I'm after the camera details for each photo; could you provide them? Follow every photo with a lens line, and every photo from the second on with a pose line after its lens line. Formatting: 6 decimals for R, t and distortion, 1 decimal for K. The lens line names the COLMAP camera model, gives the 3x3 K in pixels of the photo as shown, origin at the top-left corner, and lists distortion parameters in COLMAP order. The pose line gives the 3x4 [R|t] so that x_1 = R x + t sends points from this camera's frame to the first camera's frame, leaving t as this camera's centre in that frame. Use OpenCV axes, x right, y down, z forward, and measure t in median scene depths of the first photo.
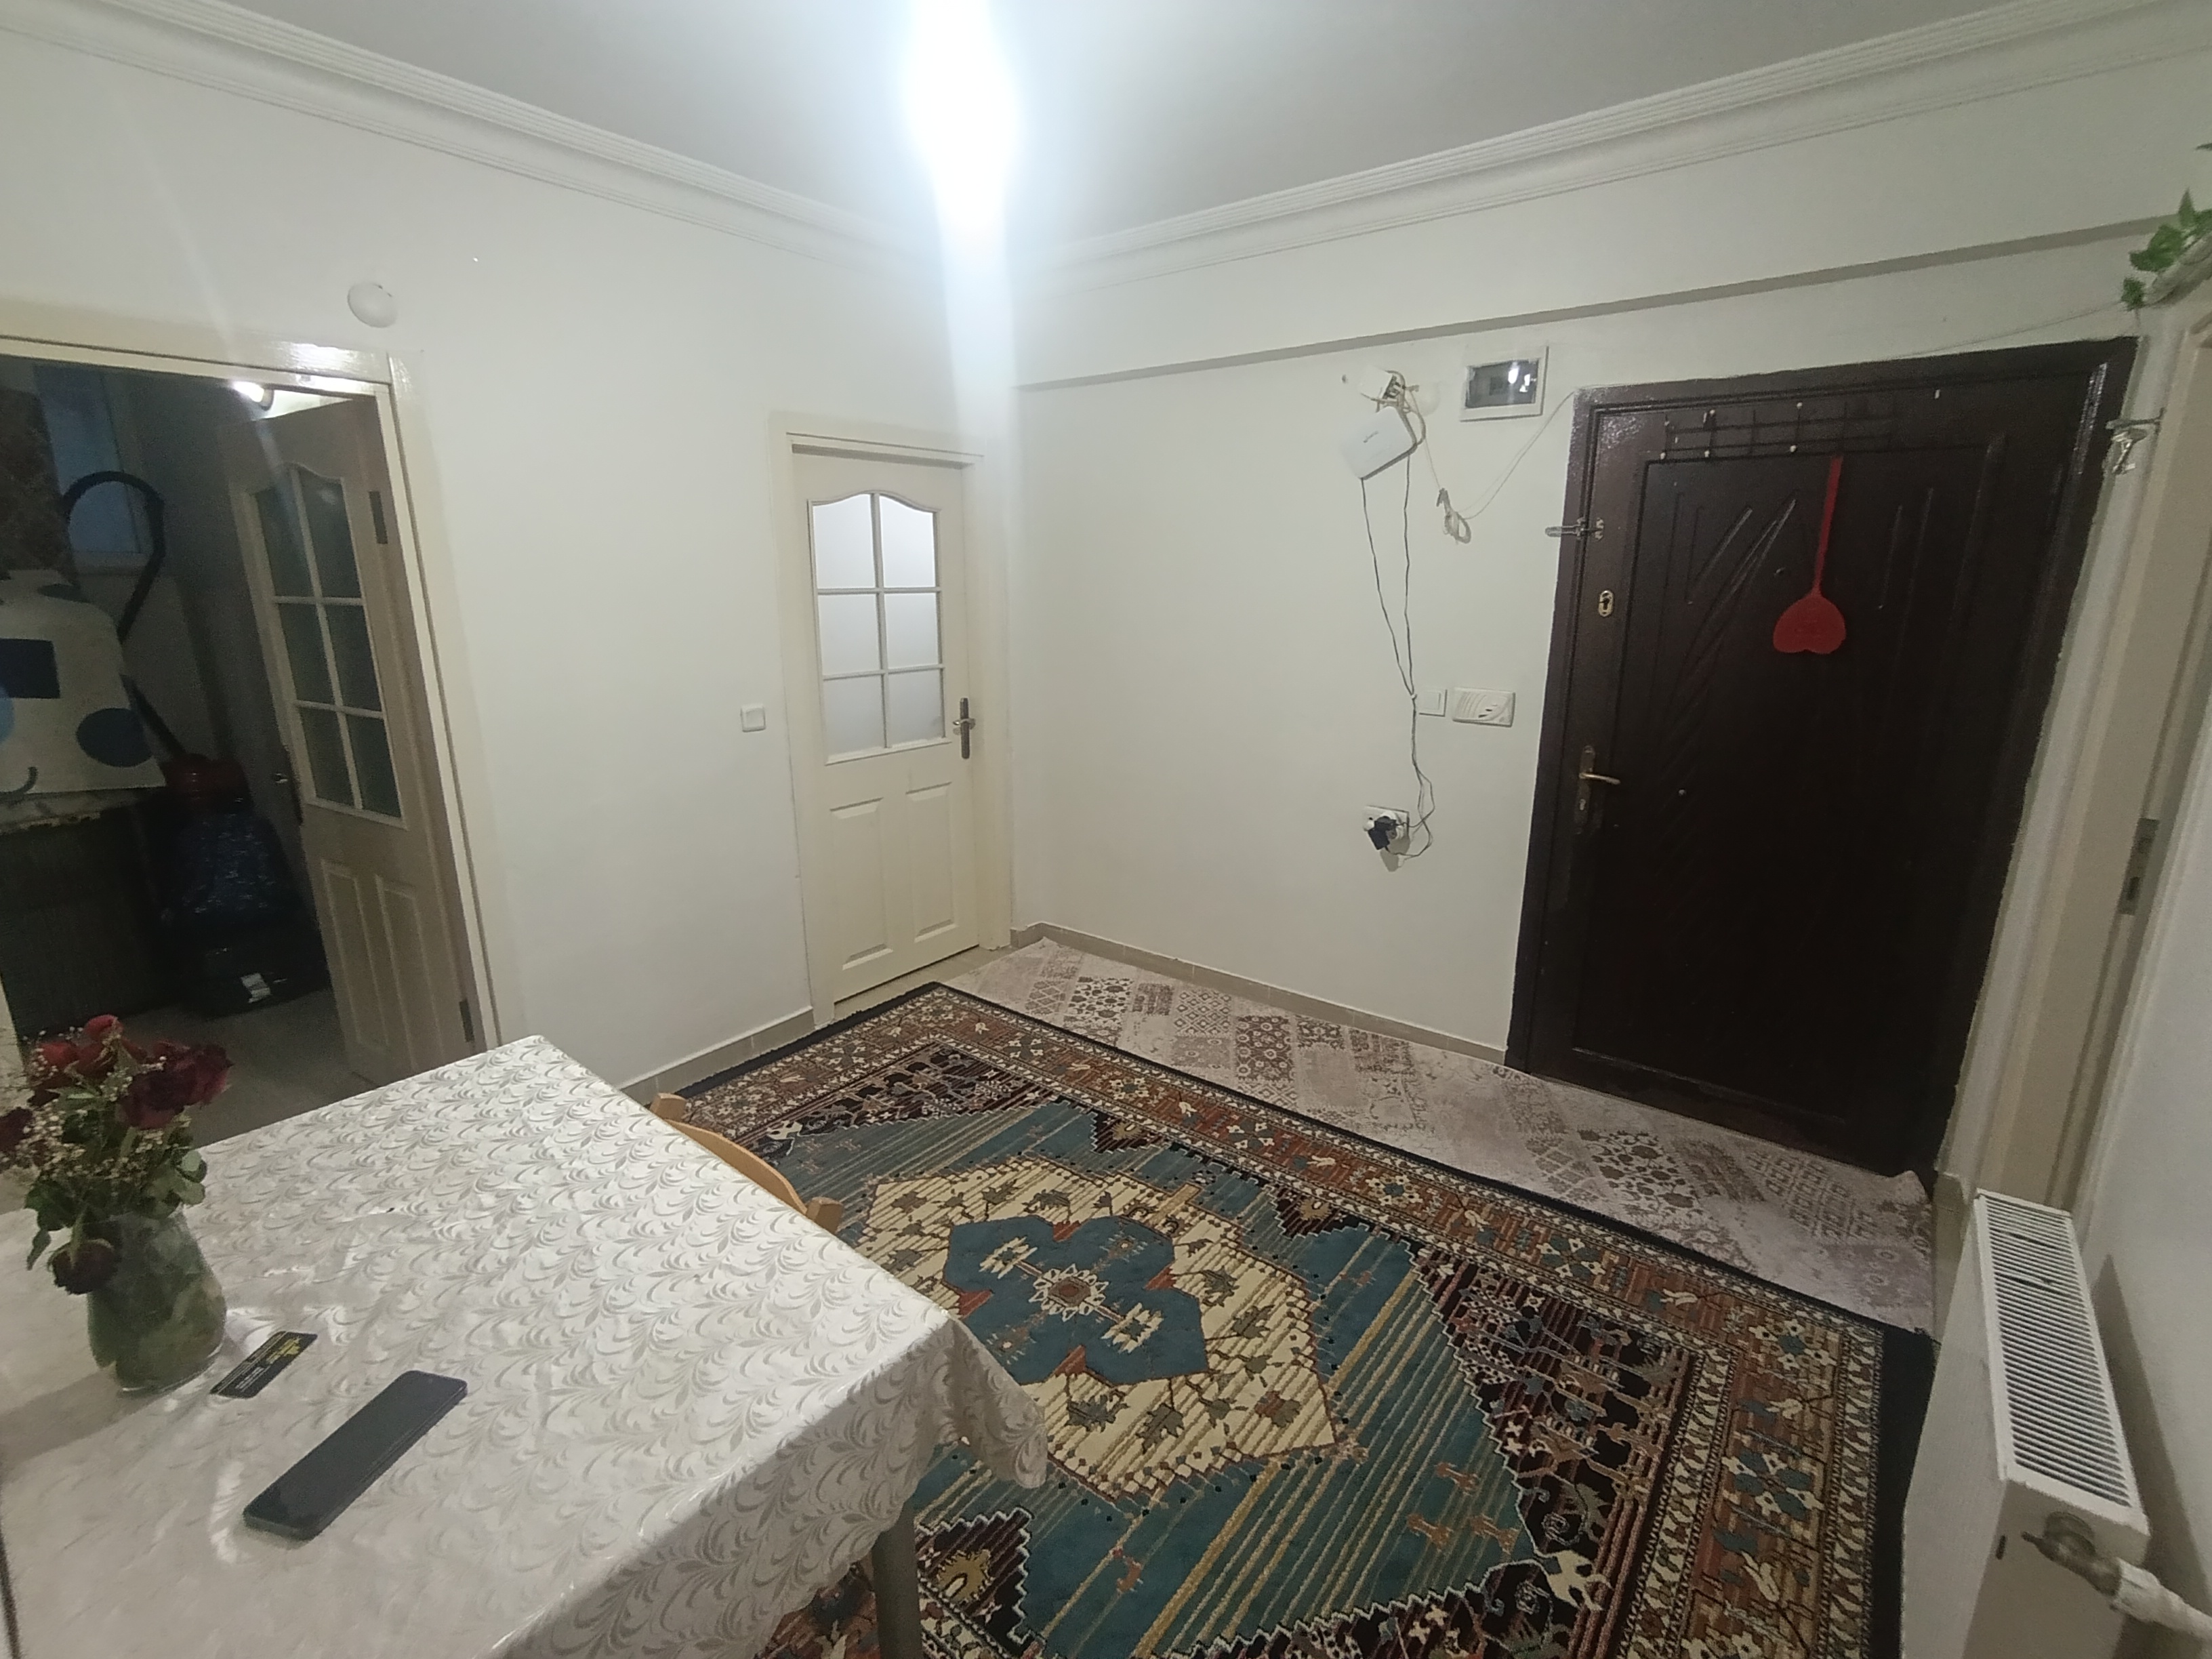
lens RADIAL K [[1003.0, 0, 1107.3], [0, 1003.0, 816.5], [0, 0, 1]] dist [-0.028579, 0.014625]
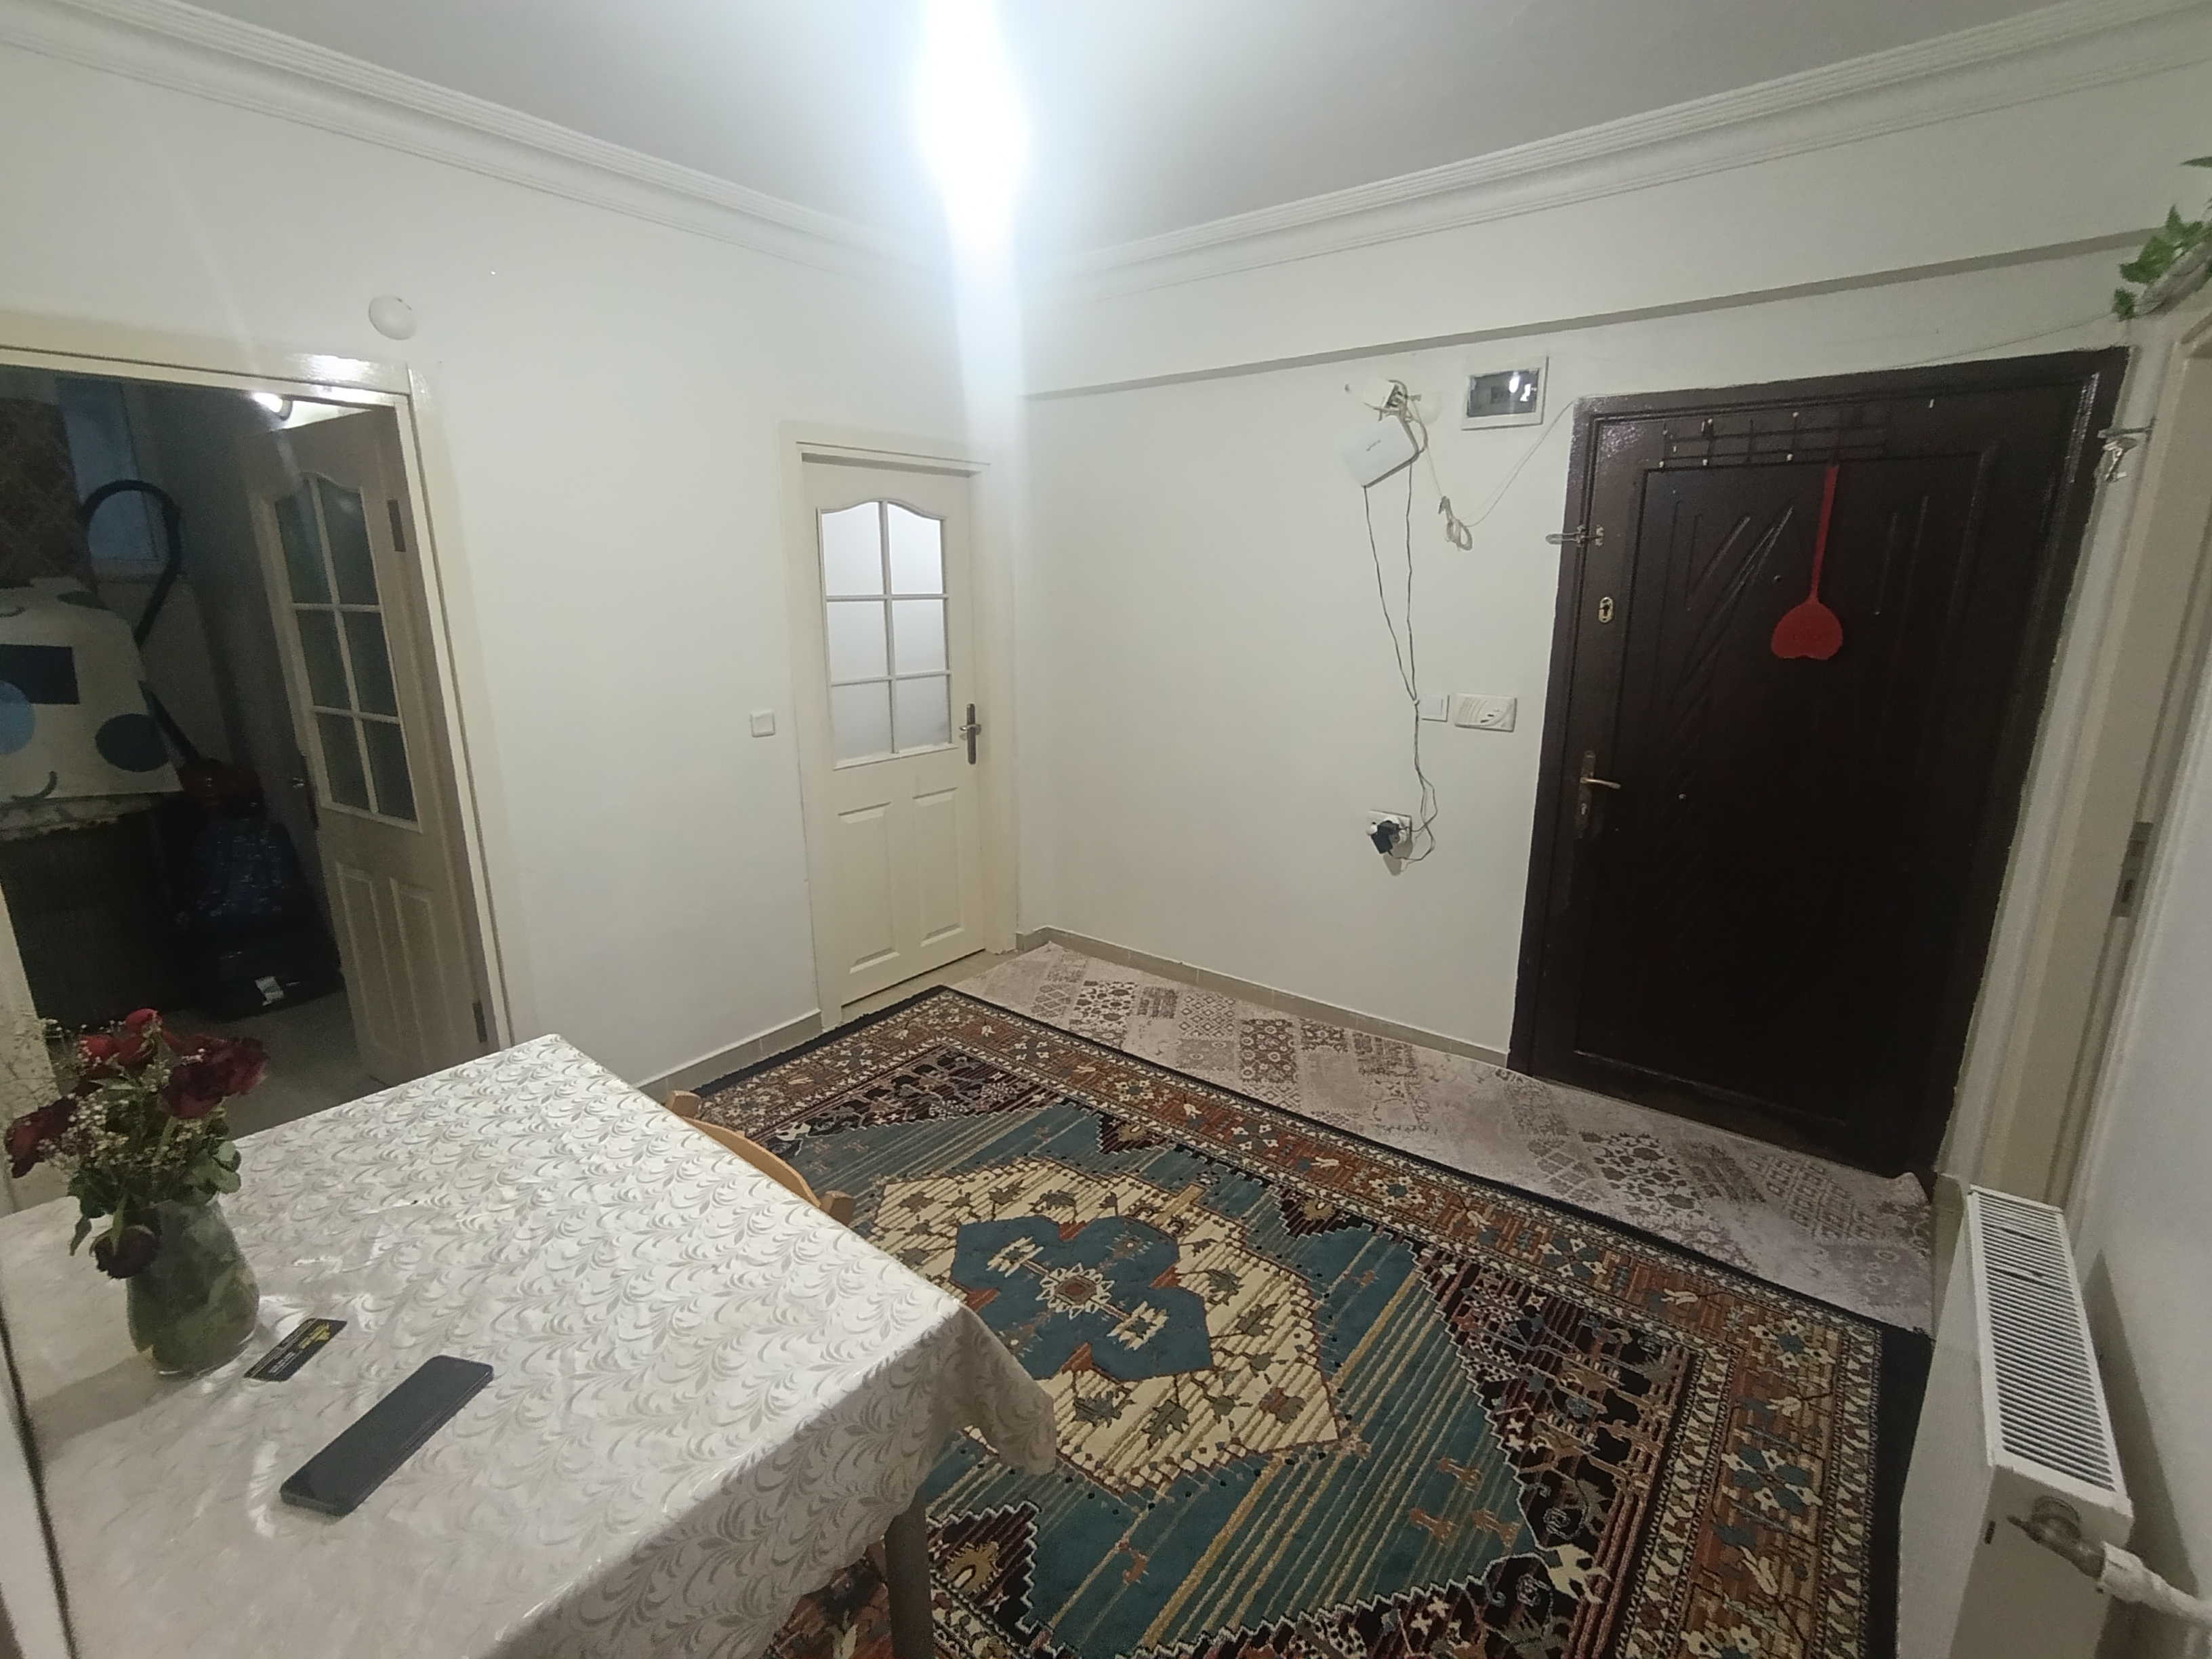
lens RADIAL K [[1003.0, 0, 1107.1], [0, 1003.0, 818.1], [0, 0, 1]] dist [-0.028579, 0.014625]
pose [[0.999992, 0.000225, -0.004110, -0.002016], [-0.000244, 0.999989, -0.004773, 0.002634], [0.004109, 0.004774, 0.999980, -0.012961]]
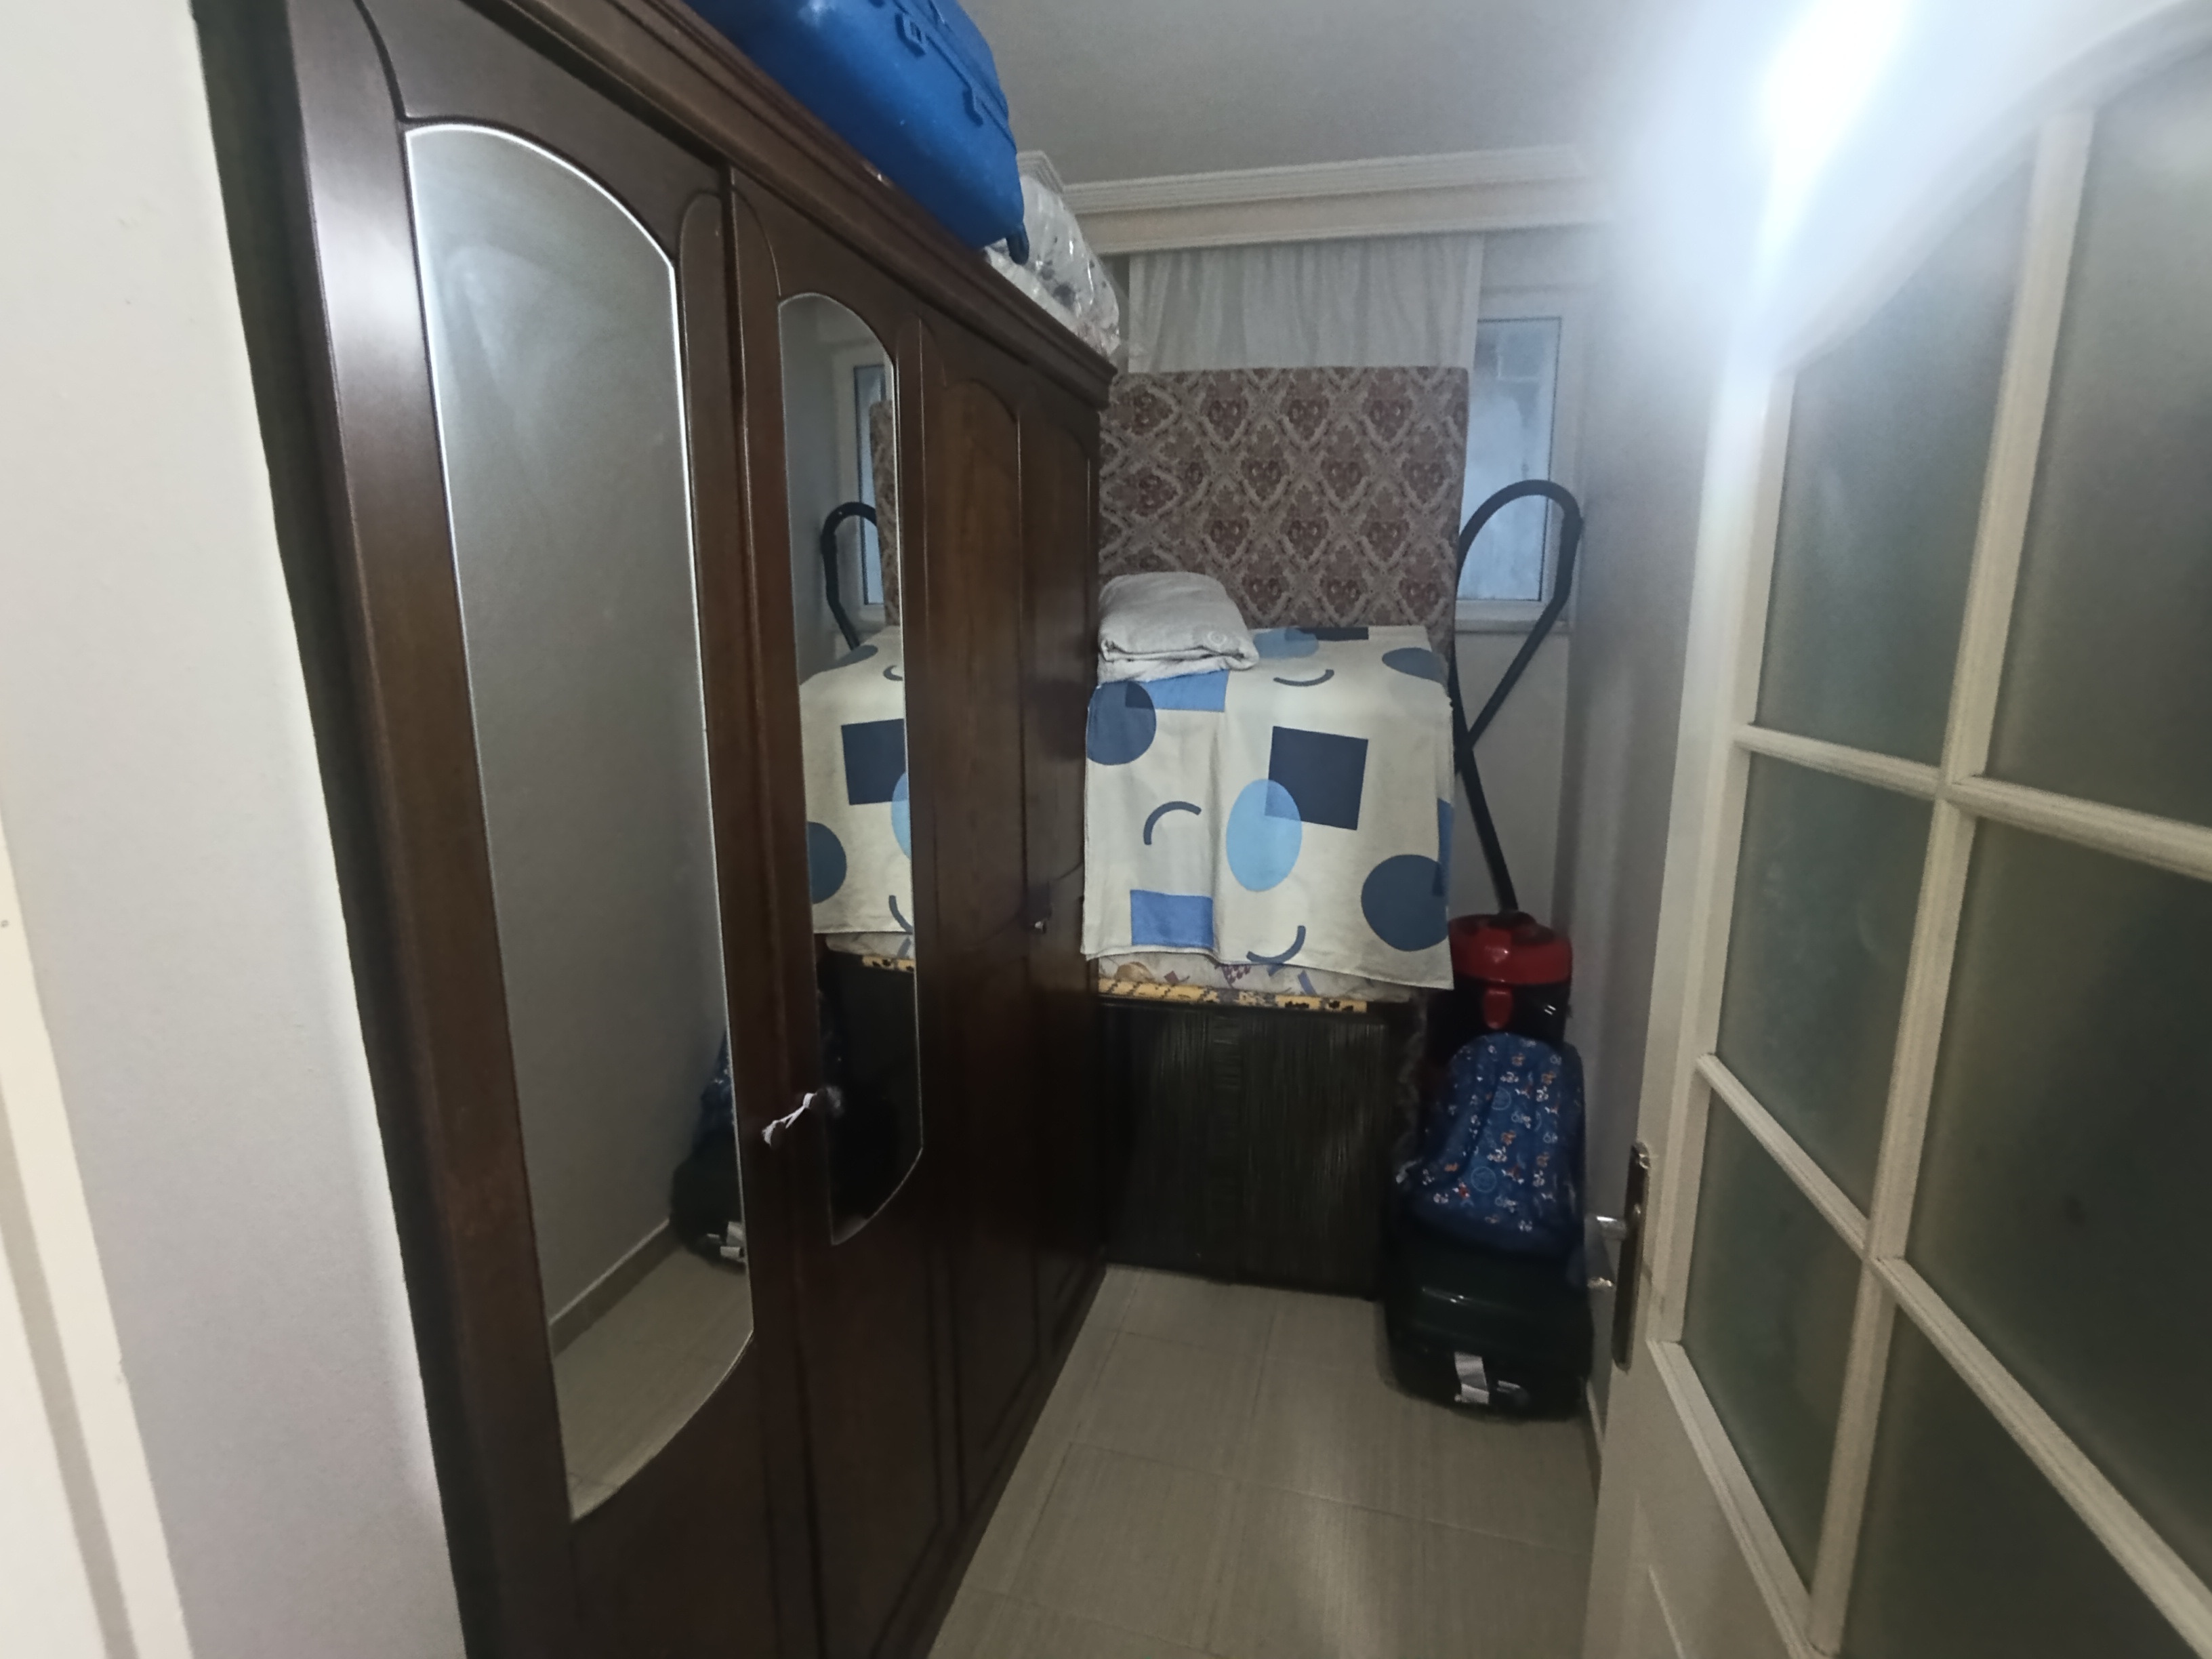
lens RADIAL K [[1054.3, 0, 1099.4], [0, 1054.3, 821.3], [0, 0, 1]] dist [-0.030600, -0.000032]
pose [[0.371923, 0.174514, -0.911712, -0.741991], [-0.224827, 0.969861, 0.093929, -0.217132], [0.900625, 0.170043, 0.399949, 0.847545]]
